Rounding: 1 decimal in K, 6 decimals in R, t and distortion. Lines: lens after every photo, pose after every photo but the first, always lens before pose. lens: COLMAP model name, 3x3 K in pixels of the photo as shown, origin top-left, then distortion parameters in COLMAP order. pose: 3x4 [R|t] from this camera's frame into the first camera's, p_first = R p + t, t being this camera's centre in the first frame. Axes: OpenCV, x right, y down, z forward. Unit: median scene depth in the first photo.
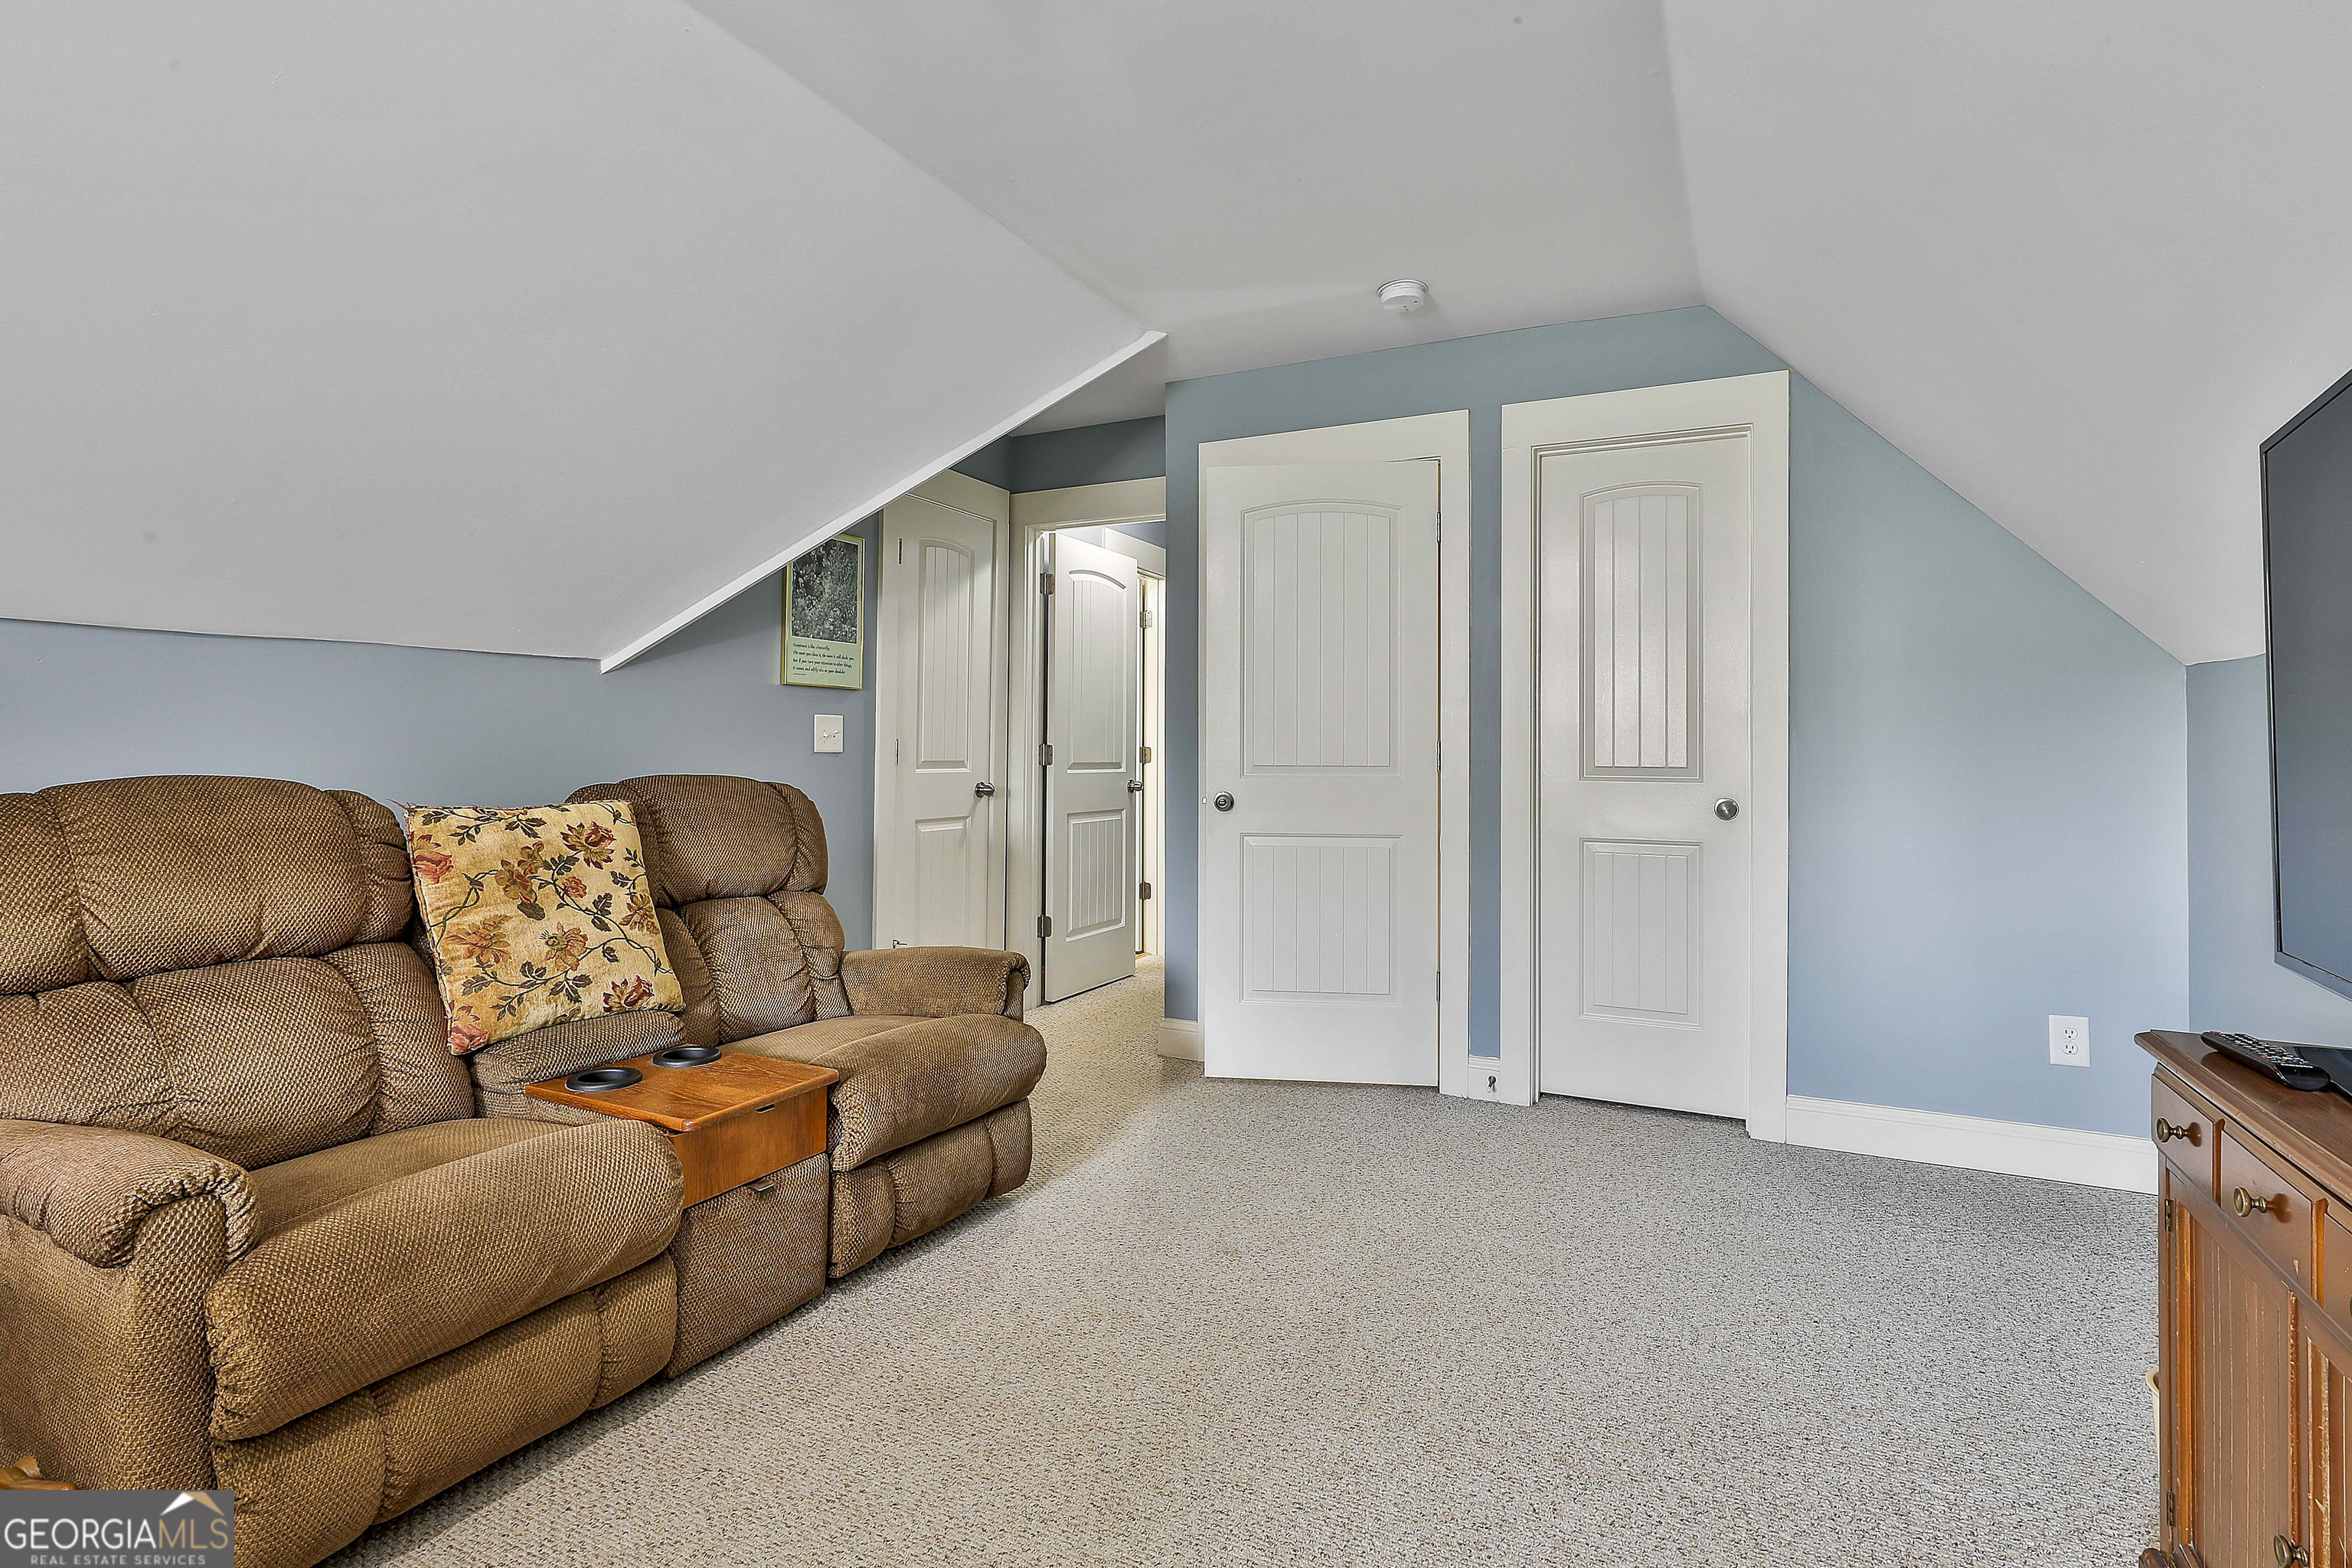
lens RADIAL K [[1135.3, 0, 1176.1], [0, 1135.3, 735.1], [0, 0, 1]] dist [-0.005604, 0.004561]
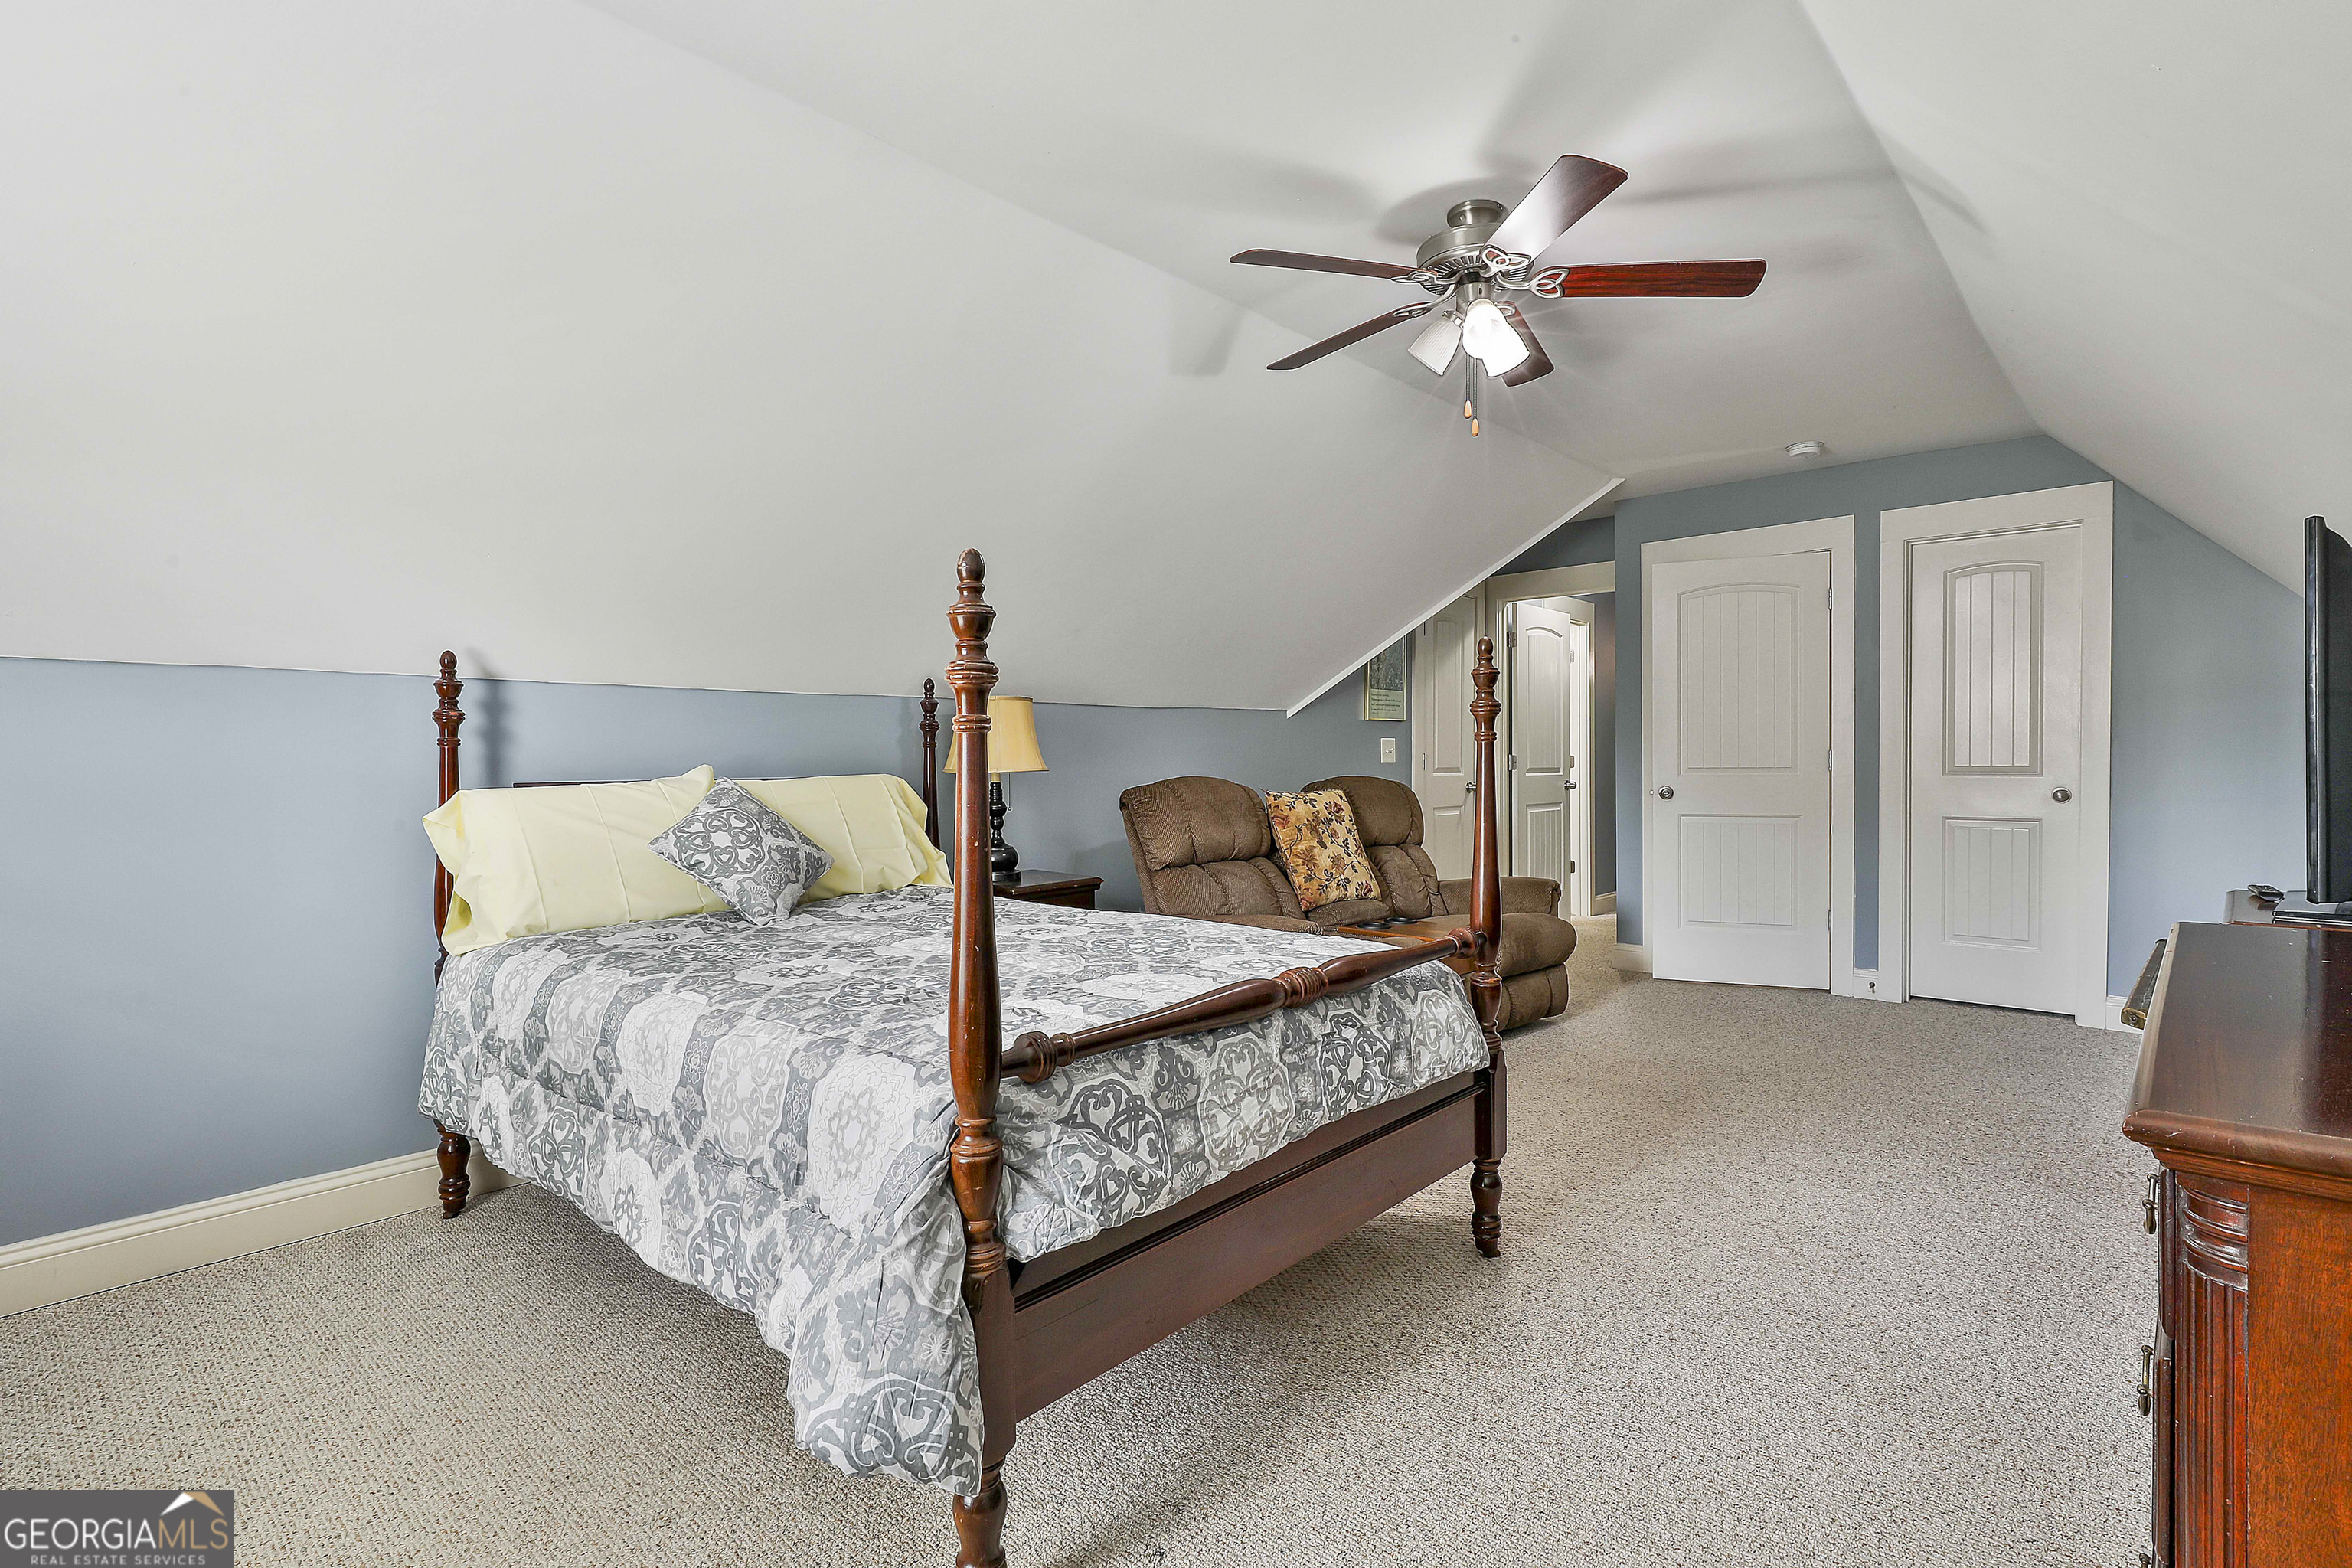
lens RADIAL K [[1122.1, 0, 1177.3], [0, 1122.1, 779.1], [0, 0, 1]] dist [-0.002677, -0.000237]
pose [[0.960122, -0.008196, -0.279460, -0.195065], [0.016794, 0.999456, 0.028389, -0.013550], [0.279075, -0.031950, 0.959738, -0.698421]]
